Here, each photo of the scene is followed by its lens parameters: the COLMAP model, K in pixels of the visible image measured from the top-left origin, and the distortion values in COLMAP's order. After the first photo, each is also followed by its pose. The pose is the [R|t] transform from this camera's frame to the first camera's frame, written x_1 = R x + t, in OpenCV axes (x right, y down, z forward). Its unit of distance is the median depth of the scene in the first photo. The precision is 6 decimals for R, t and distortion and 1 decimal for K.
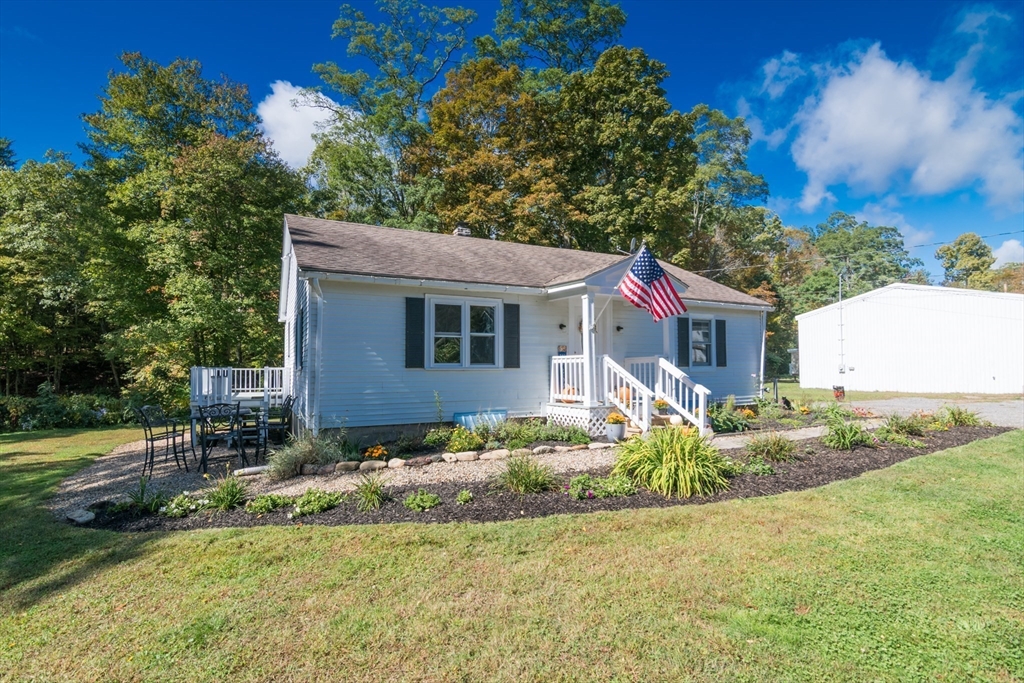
lens RADIAL K [[506.3, 0, 511.2], [0, 506.3, 340.6], [0, 0, 1]] dist [-0.010817, -0.001053]
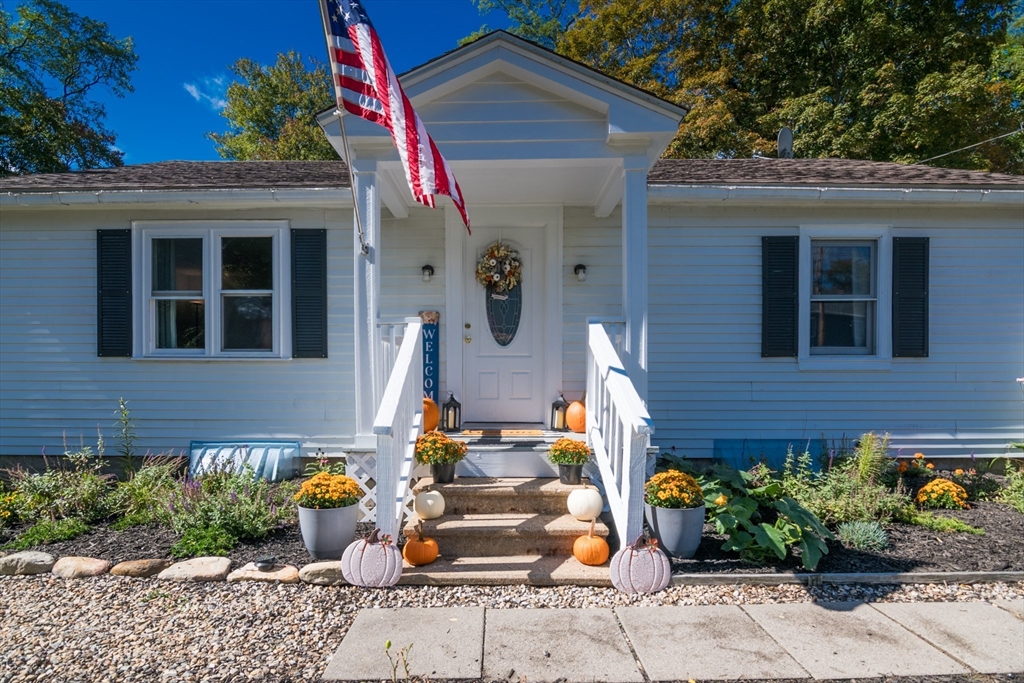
lens RADIAL K [[506.3, 0, 505.6], [0, 506.3, 386.1], [0, 0, 1]] dist [-0.010817, -0.001053]
pose [[0.881951, 0.011877, -0.471192, 0.409542], [0.020905, 0.997713, 0.064278, 0.054384], [0.470878, -0.066541, 0.879686, 0.647076]]
